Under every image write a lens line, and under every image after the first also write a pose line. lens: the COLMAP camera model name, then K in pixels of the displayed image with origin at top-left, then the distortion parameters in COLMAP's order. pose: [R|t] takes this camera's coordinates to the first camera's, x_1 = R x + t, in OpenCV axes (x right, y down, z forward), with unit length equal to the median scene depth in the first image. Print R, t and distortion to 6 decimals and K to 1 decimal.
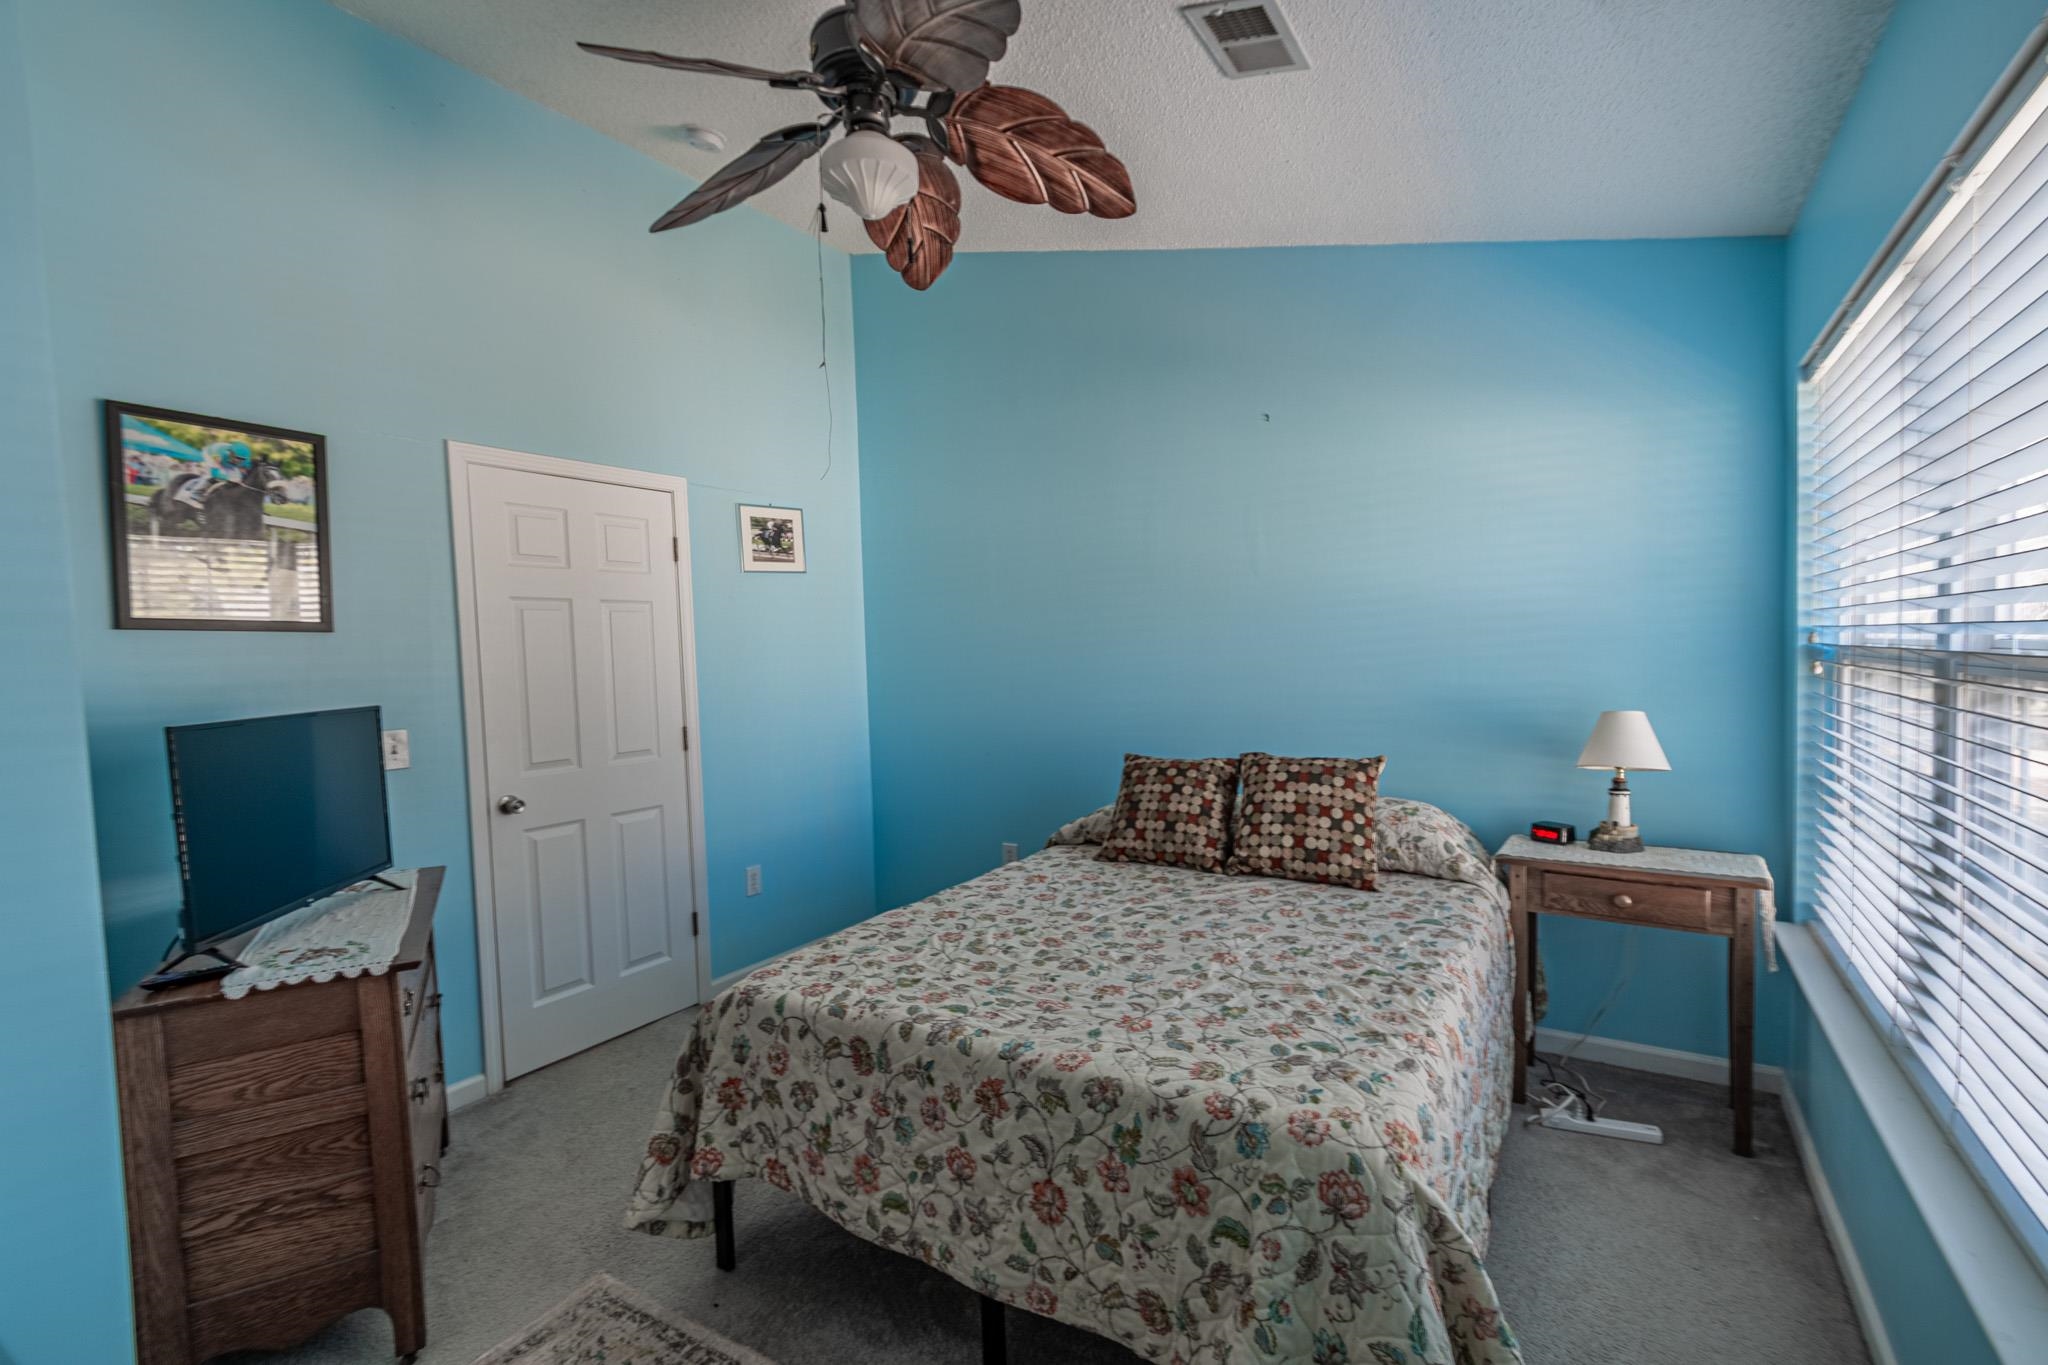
lens RADIAL K [[904.7, 0, 1016.8], [0, 904.7, 691.2], [0, 0, 1]] dist [0.006005, 0.000483]
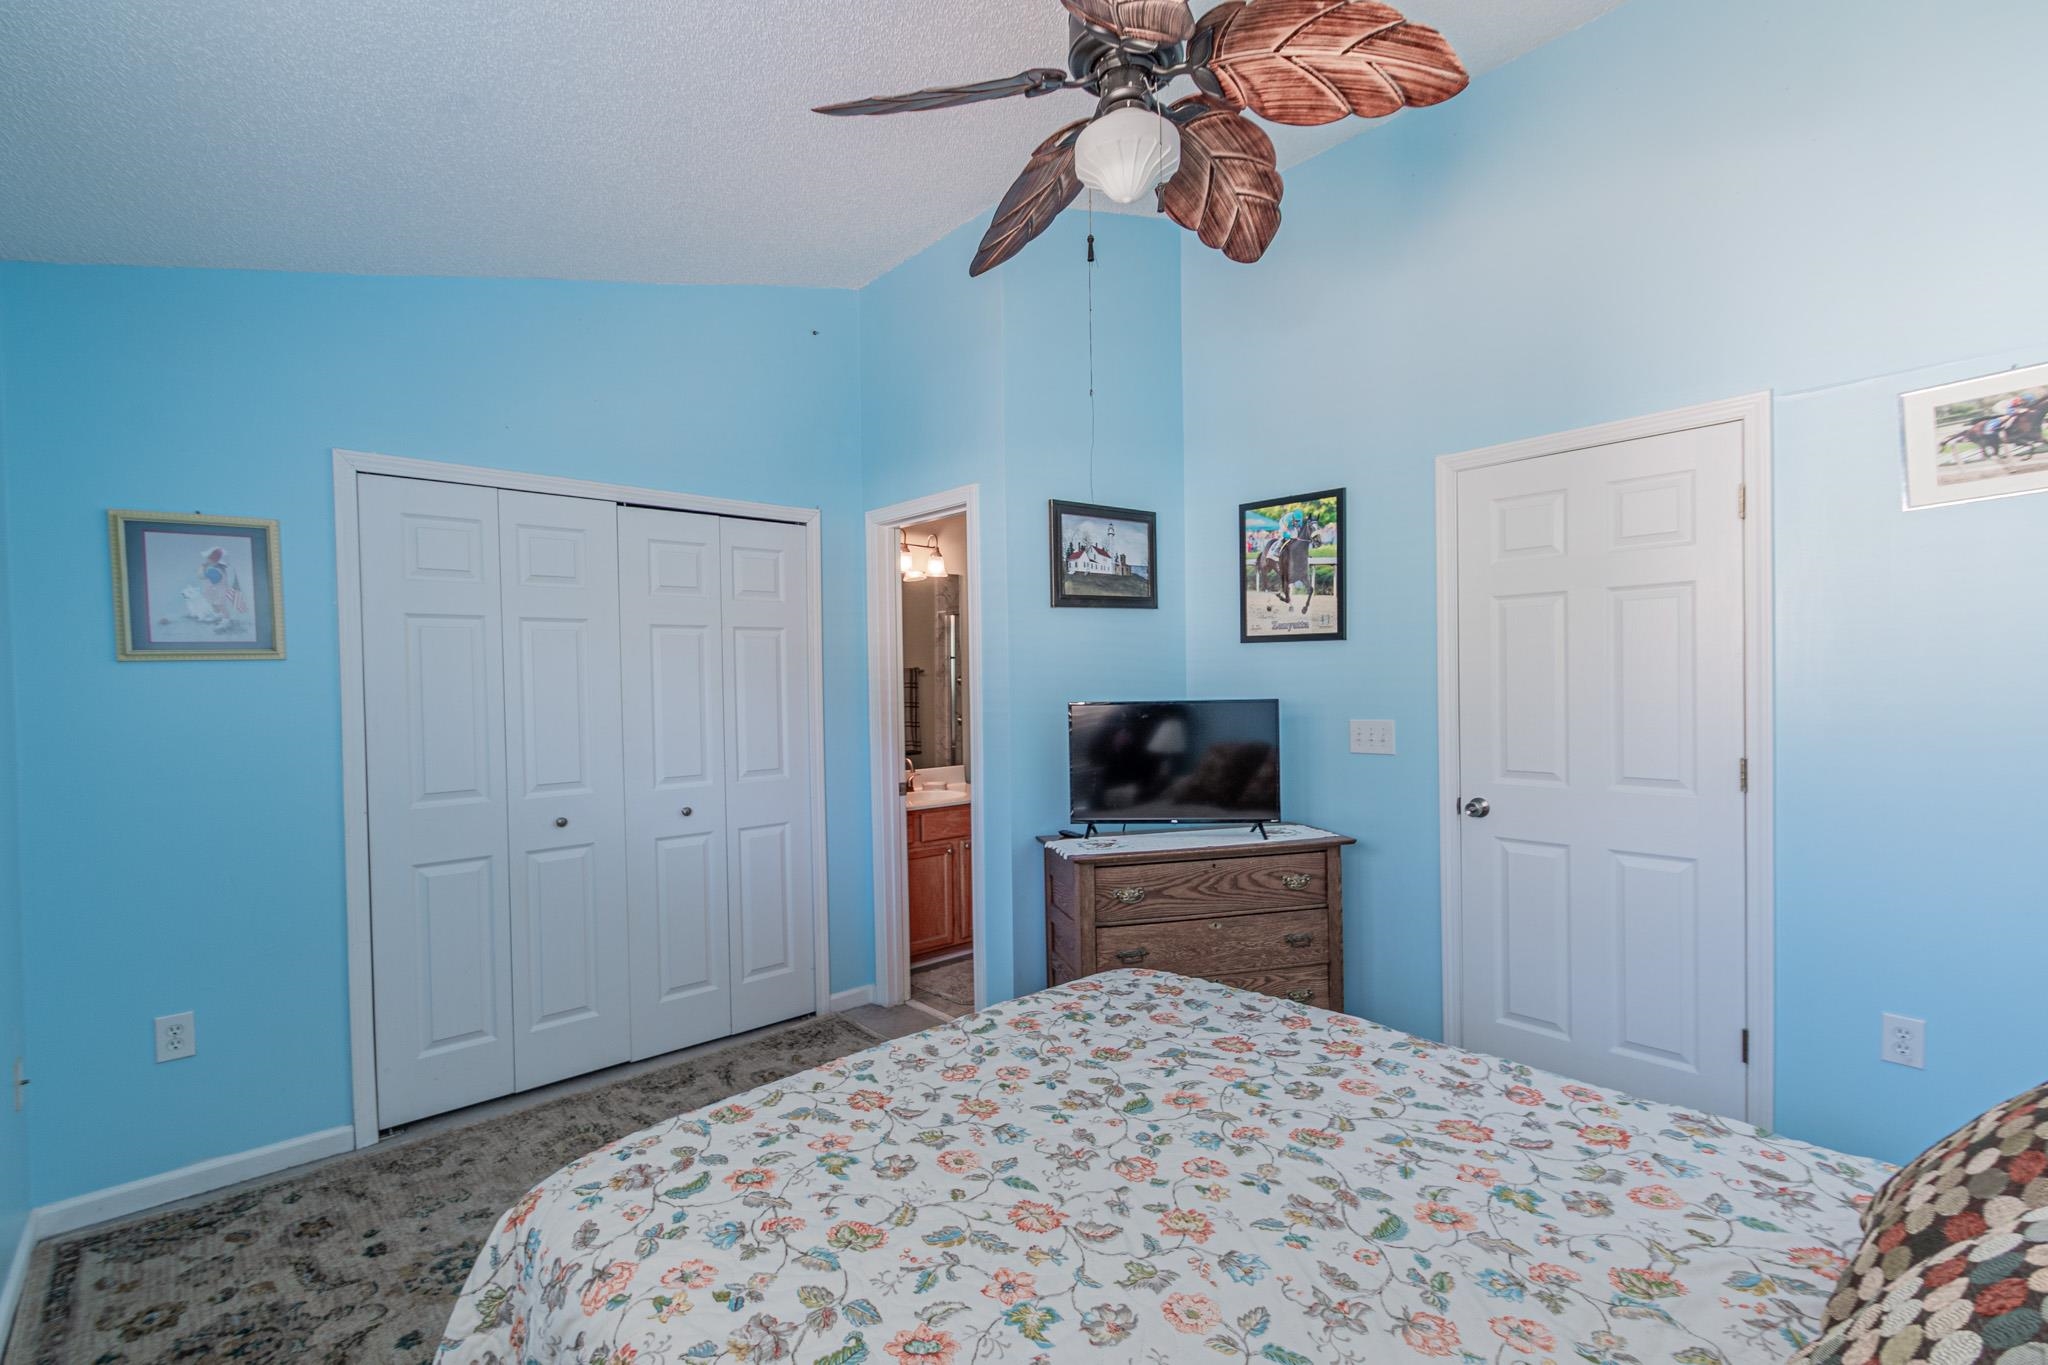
lens RADIAL K [[904.7, 0, 1016.8], [0, 904.7, 691.2], [0, 0, 1]] dist [0.006005, 0.000483]
pose [[-0.249970, 0.050293, -0.966946, 0.655432], [-0.015586, 0.998312, 0.055954, -0.061879], [0.968128, 0.029058, -0.248764, 0.946004]]
